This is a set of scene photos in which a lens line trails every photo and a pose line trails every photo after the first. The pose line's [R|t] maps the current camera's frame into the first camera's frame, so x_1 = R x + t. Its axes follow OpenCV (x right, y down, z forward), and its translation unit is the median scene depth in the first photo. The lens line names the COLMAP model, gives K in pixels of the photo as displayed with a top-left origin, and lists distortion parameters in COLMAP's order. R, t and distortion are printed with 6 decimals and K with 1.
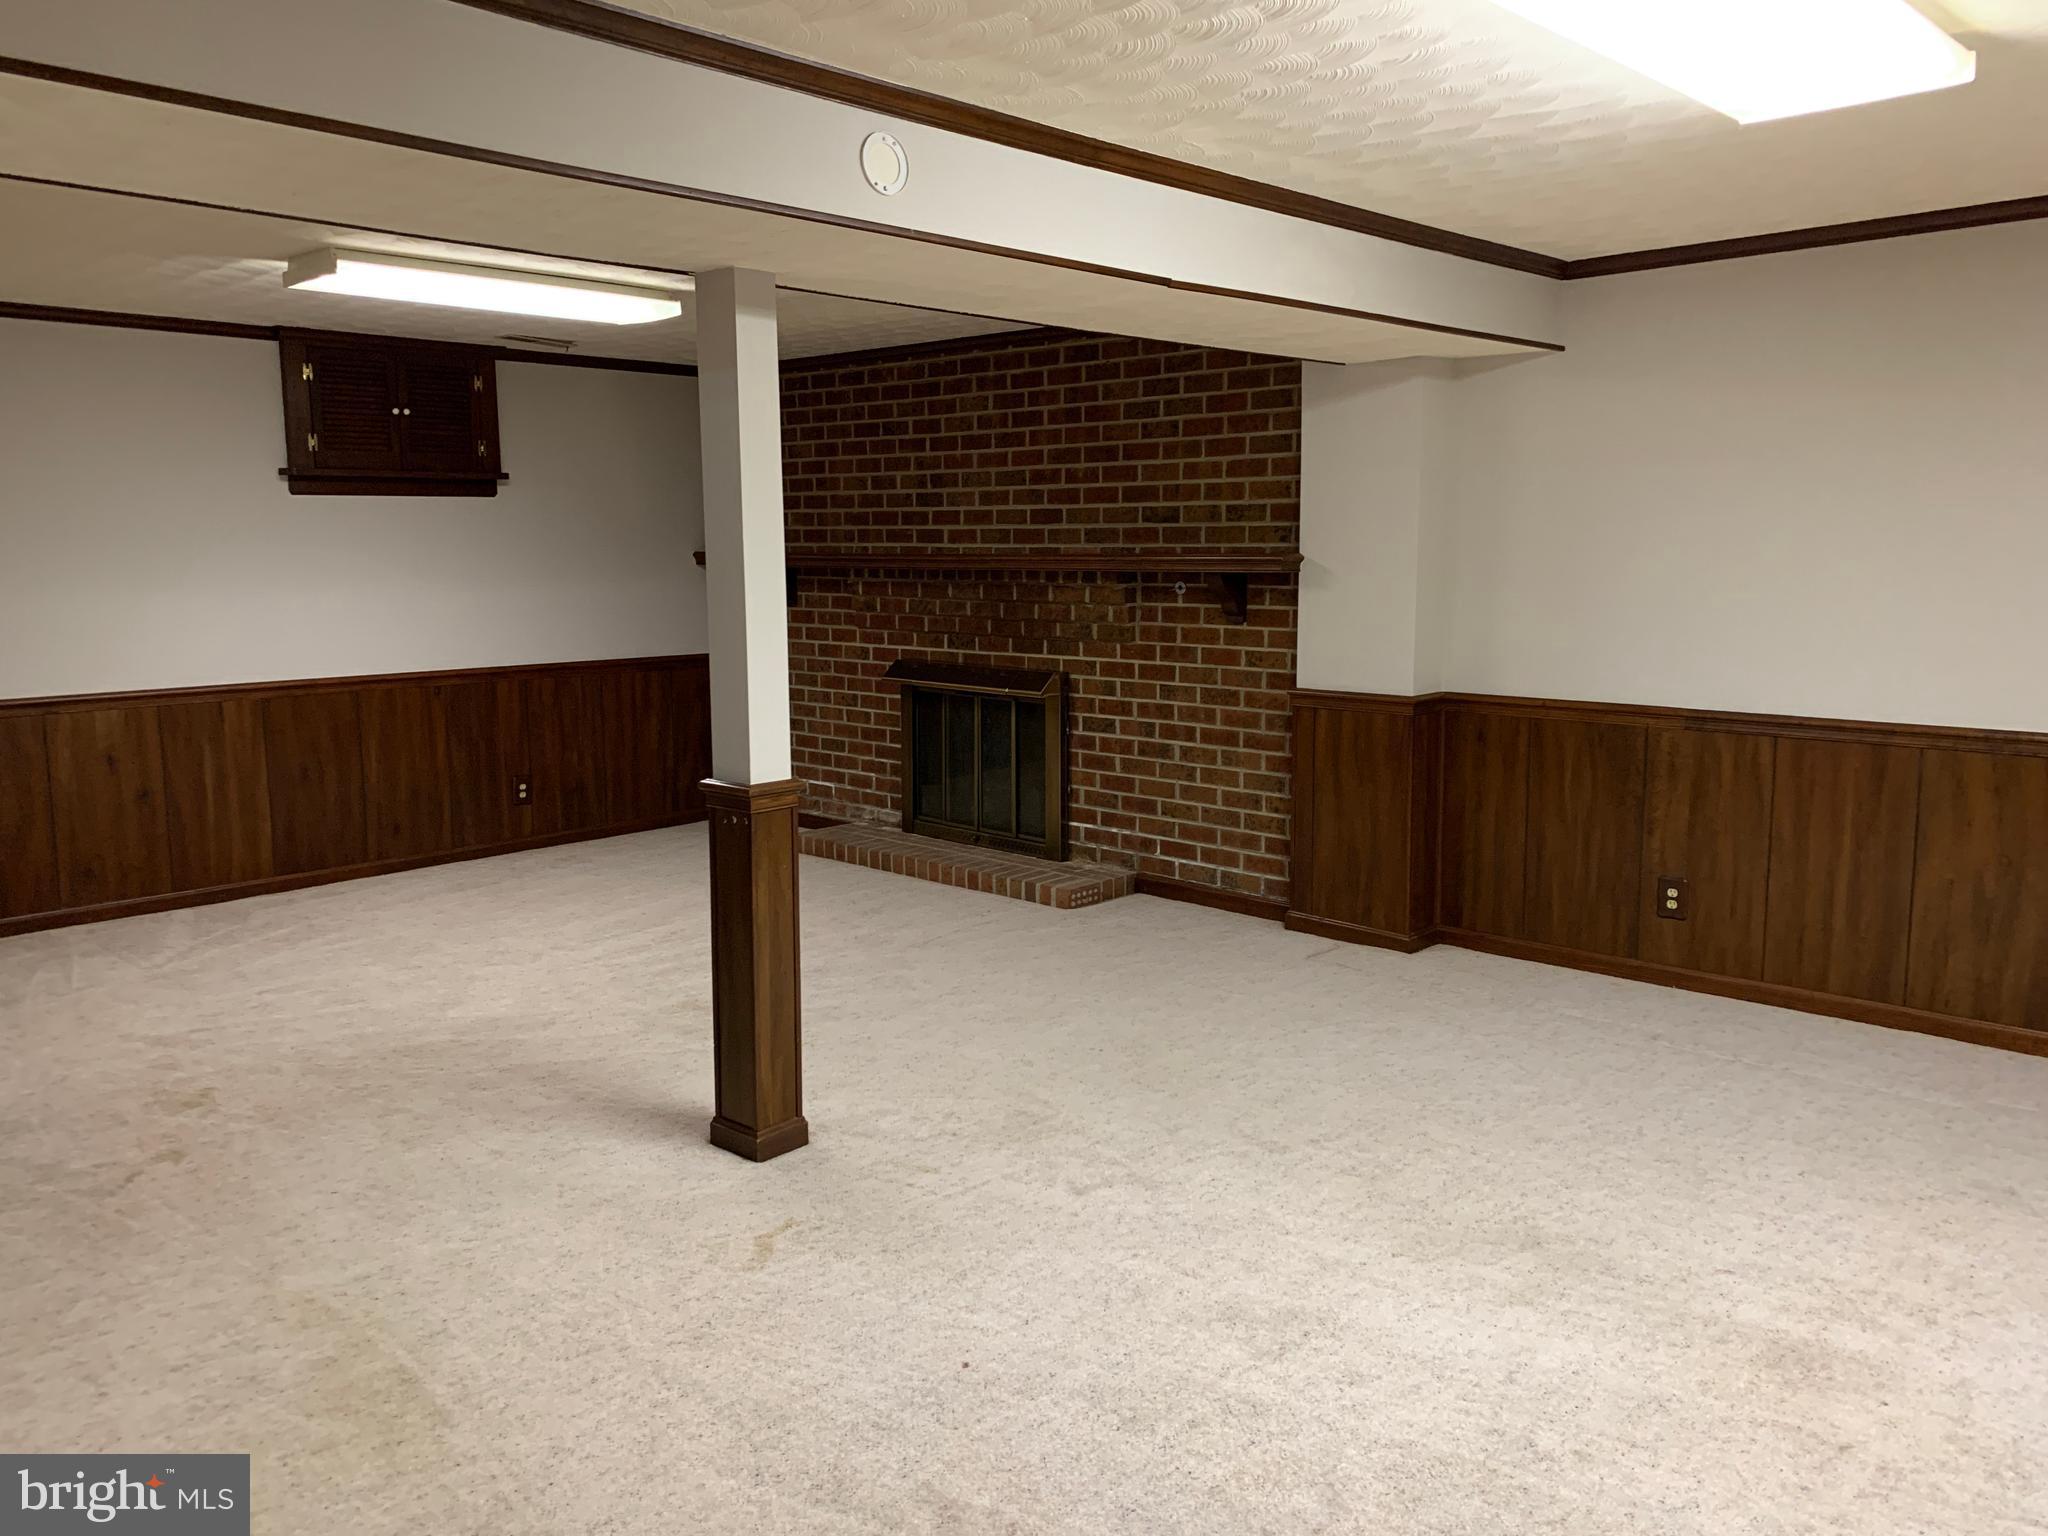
lens RADIAL K [[1556.7, 0, 1034.1], [0, 1556.7, 782.7], [0, 0, 1]] dist [0.041306, -0.048476]
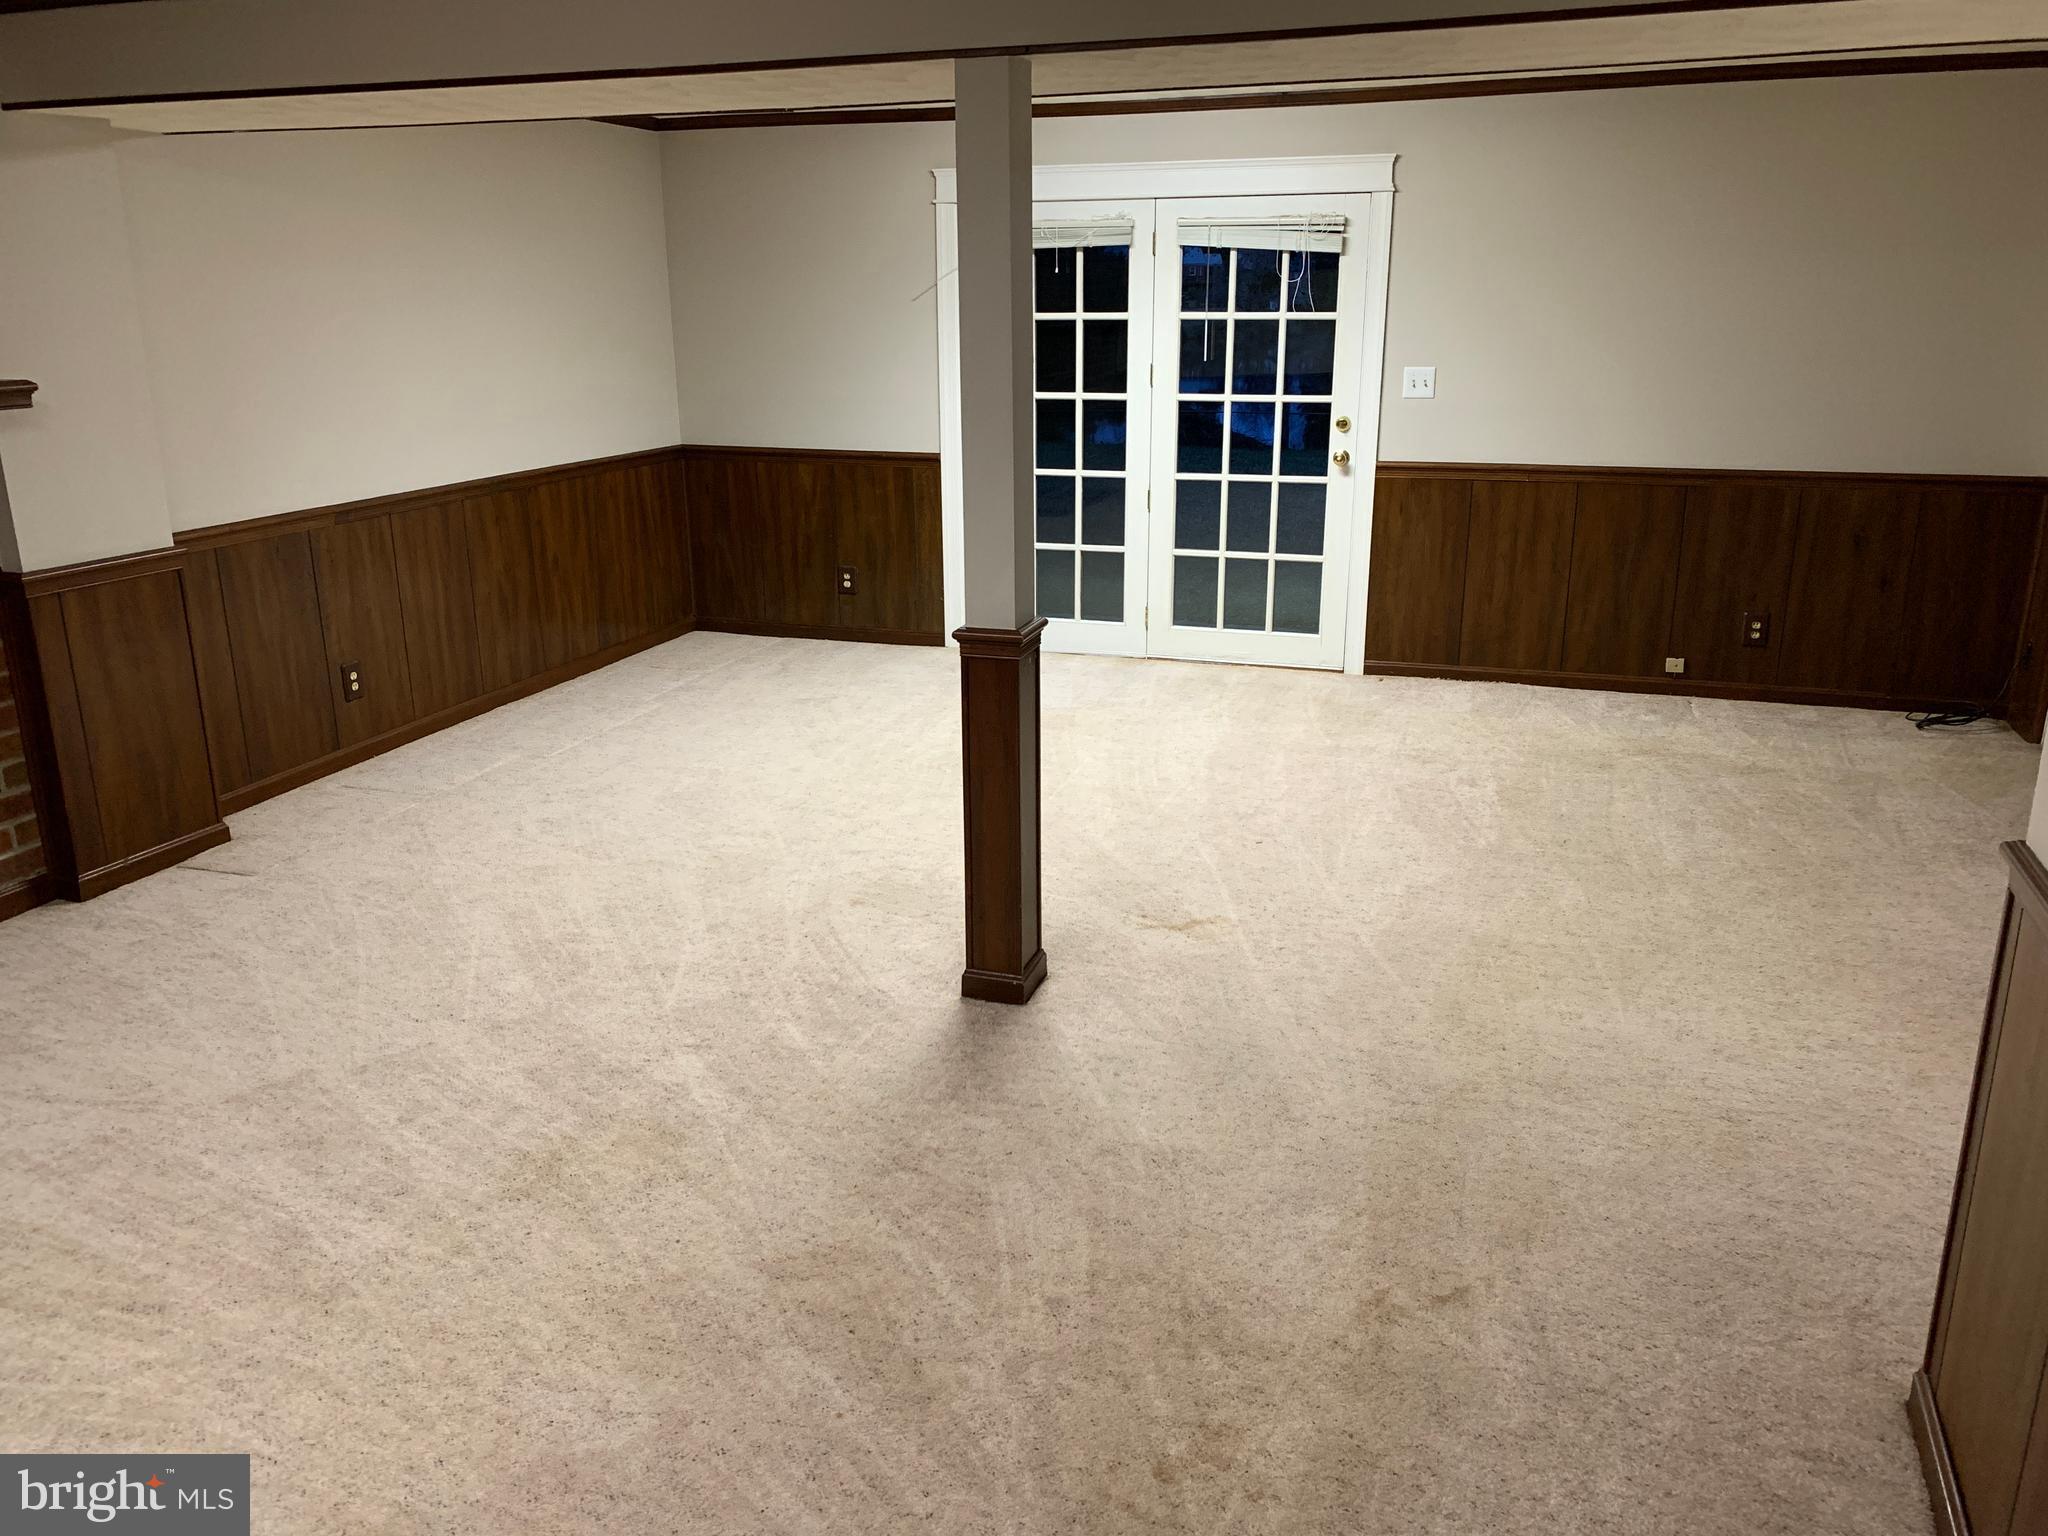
lens RADIAL K [[1556.7, 0, 1030.7], [0, 1556.7, 770.3], [0, 0, 1]] dist [0.041306, -0.048476]
pose [[-0.417612, -0.263380, 0.869615, -0.763279], [0.146911, 0.924902, 0.350676, -0.183876], [-0.896670, 0.274203, -0.347557, 0.974491]]
